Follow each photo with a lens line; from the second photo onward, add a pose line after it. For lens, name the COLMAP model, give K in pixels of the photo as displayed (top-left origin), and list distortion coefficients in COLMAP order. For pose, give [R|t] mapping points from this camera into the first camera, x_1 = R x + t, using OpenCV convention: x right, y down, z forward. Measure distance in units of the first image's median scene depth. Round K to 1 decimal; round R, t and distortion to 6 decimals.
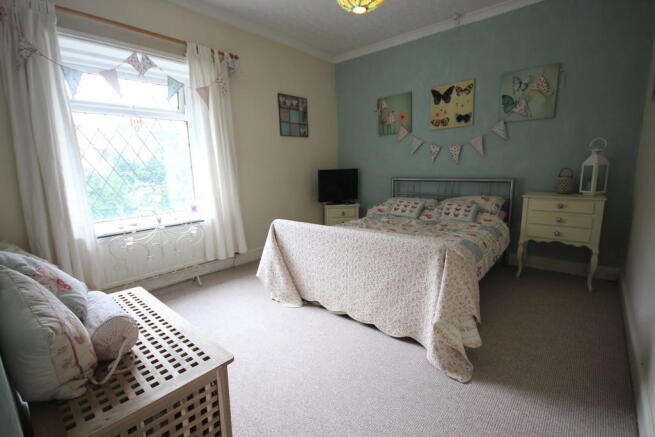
lens RADIAL K [[298.3, 0, 327.8], [0, 298.3, 218.5], [0, 0, 1]] dist [-0.003448, -0.000729]
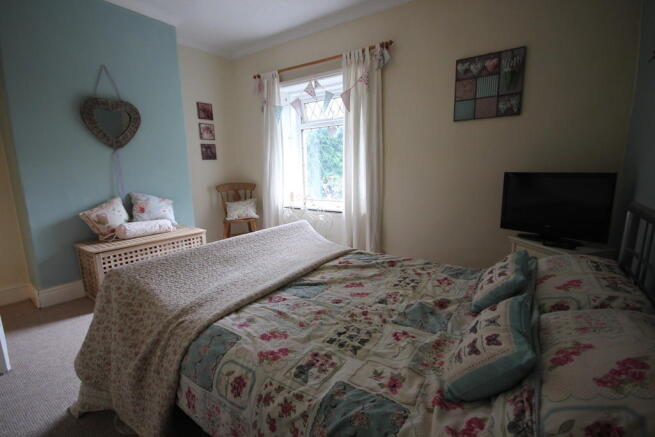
lens RADIAL K [[298.3, 0, 327.9], [0, 298.3, 219.4], [0, 0, 1]] dist [-0.003448, -0.000729]
pose [[0.105128, 0.206970, -0.972683, 0.559065], [-0.156919, 0.969302, 0.189291, -0.141330], [0.982000, 0.132733, 0.134378, 0.652705]]
